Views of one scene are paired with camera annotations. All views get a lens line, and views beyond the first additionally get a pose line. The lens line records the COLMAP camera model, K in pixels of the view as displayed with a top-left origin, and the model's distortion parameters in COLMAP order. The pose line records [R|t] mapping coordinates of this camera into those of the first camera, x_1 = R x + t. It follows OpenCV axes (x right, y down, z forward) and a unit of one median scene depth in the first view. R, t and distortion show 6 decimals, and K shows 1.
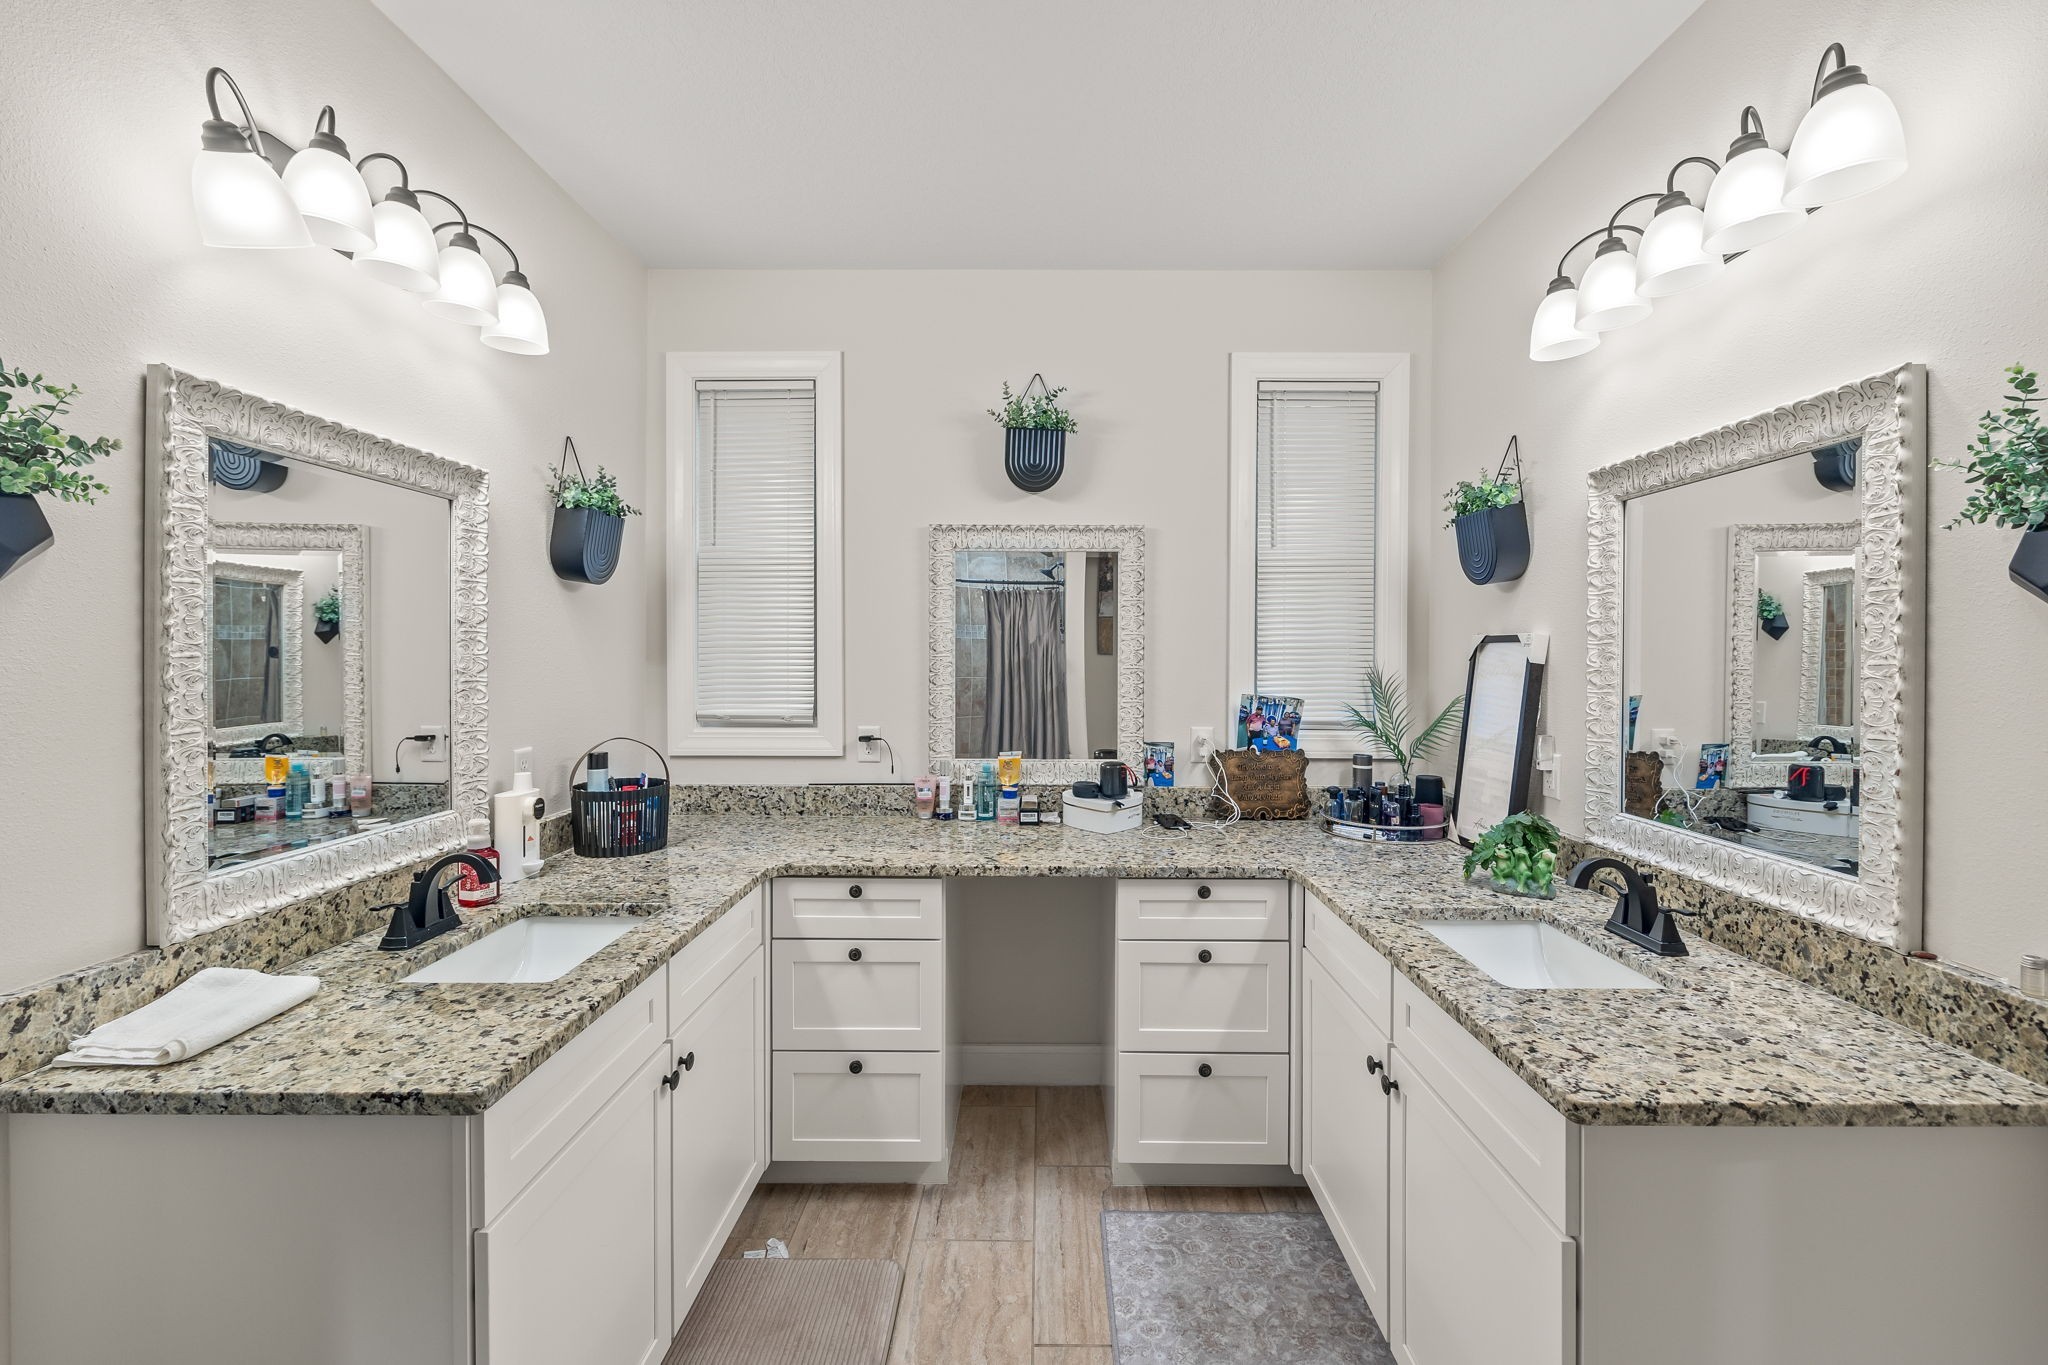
lens RADIAL K [[823.5, 0, 1055.6], [0, 823.5, 669.7], [0, 0, 1]] dist [-0.000131, -0.000171]
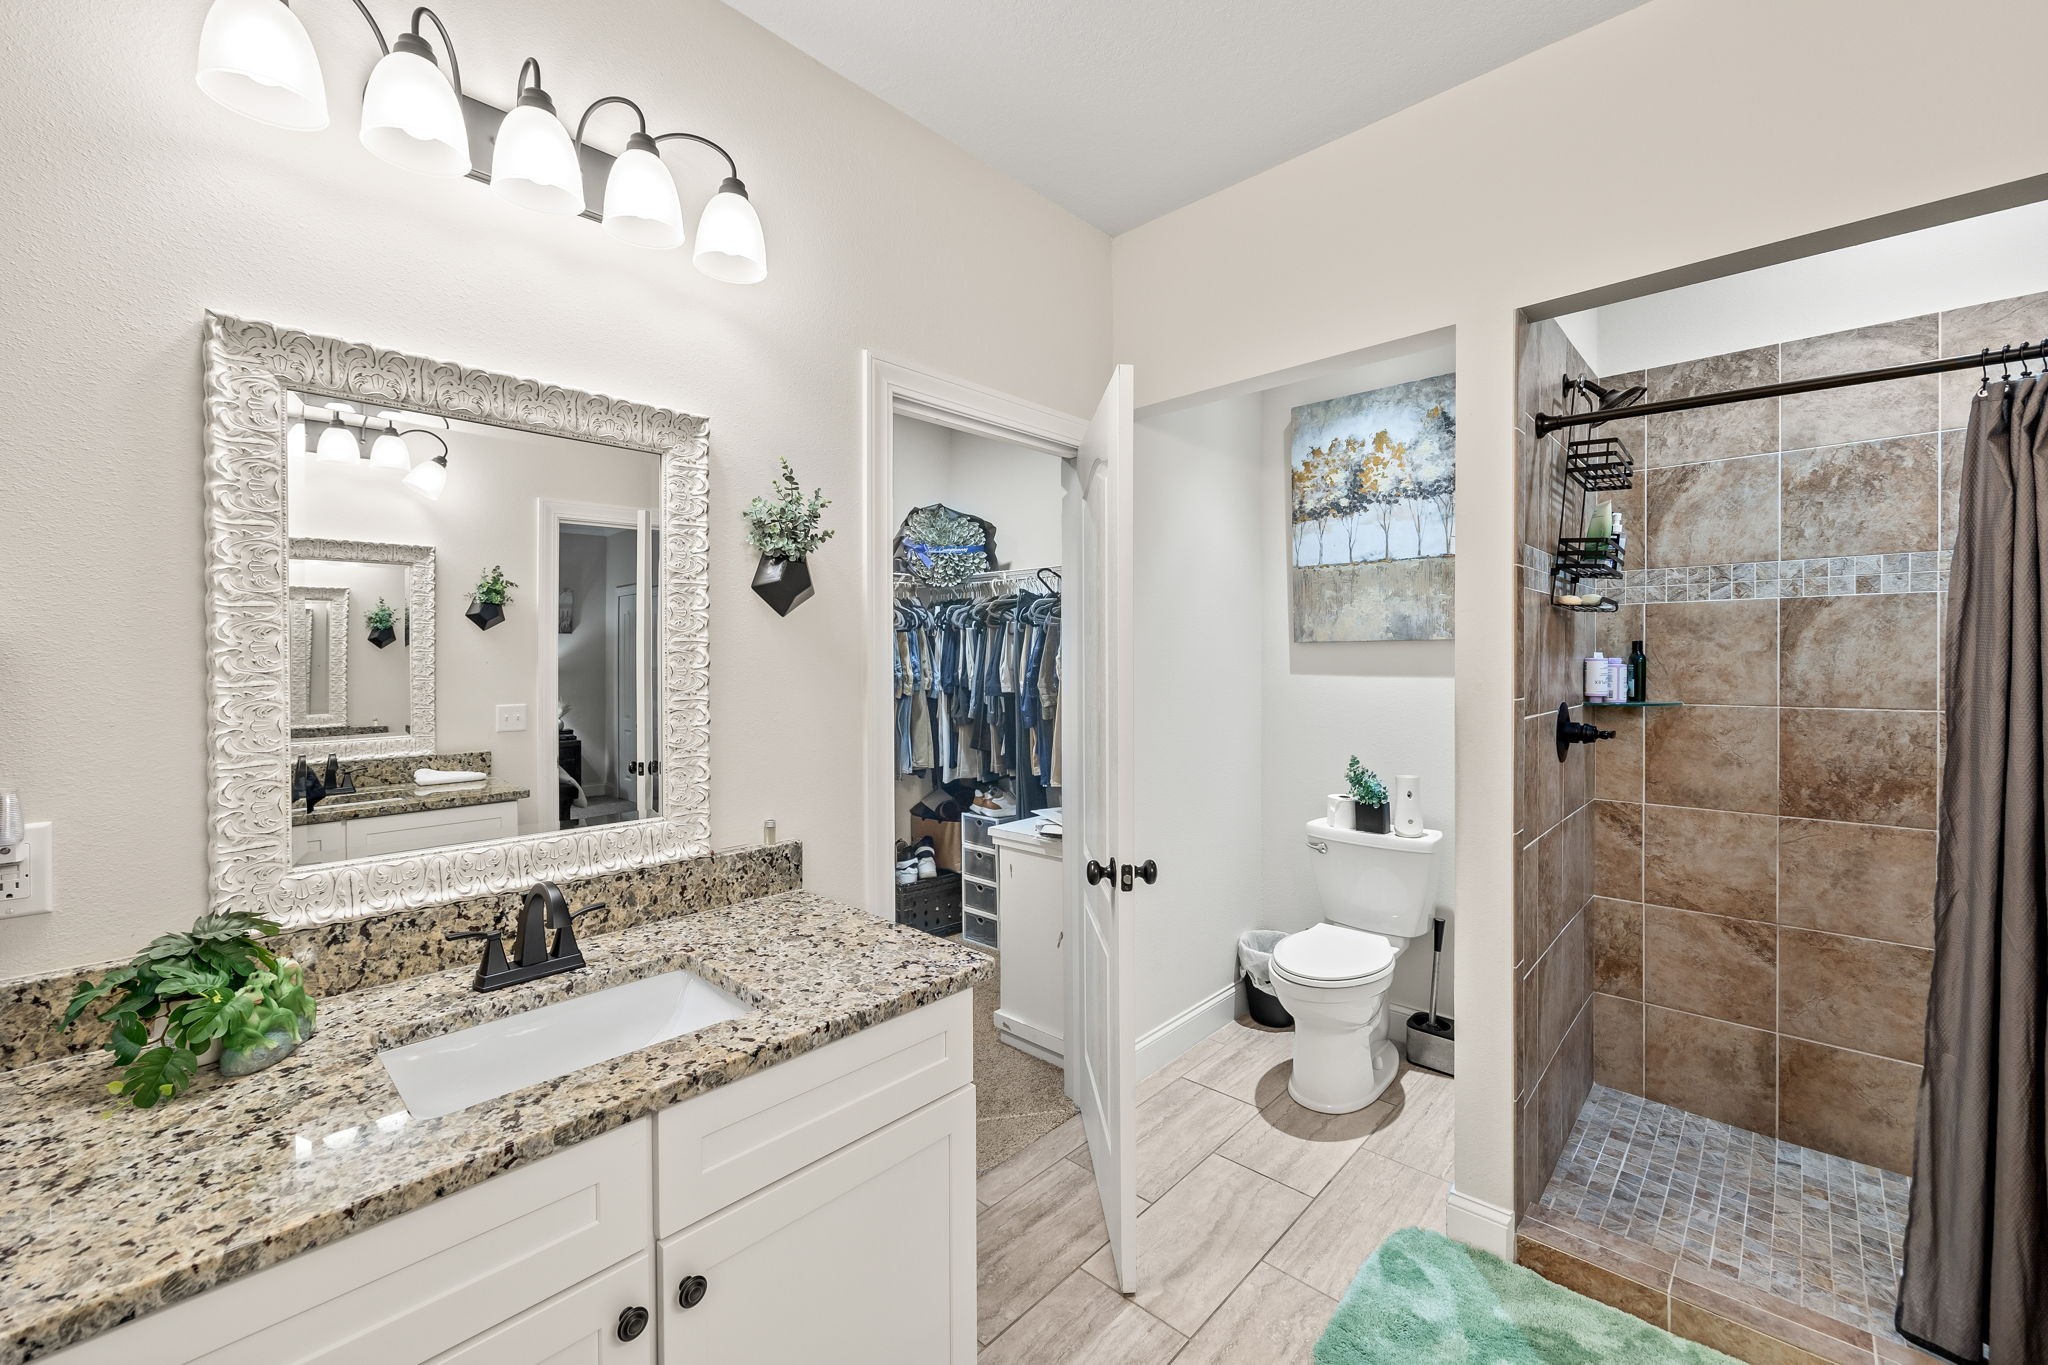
lens RADIAL K [[823.5, 0, 1055.6], [0, 823.5, 669.7], [0, 0, 1]] dist [-0.000131, -0.000171]
pose [[-0.735678, -0.006762, 0.677298, -0.282462], [0.016183, 0.999489, 0.027557, 0.011986], [-0.677138, 0.031234, -0.735193, 1.529211]]
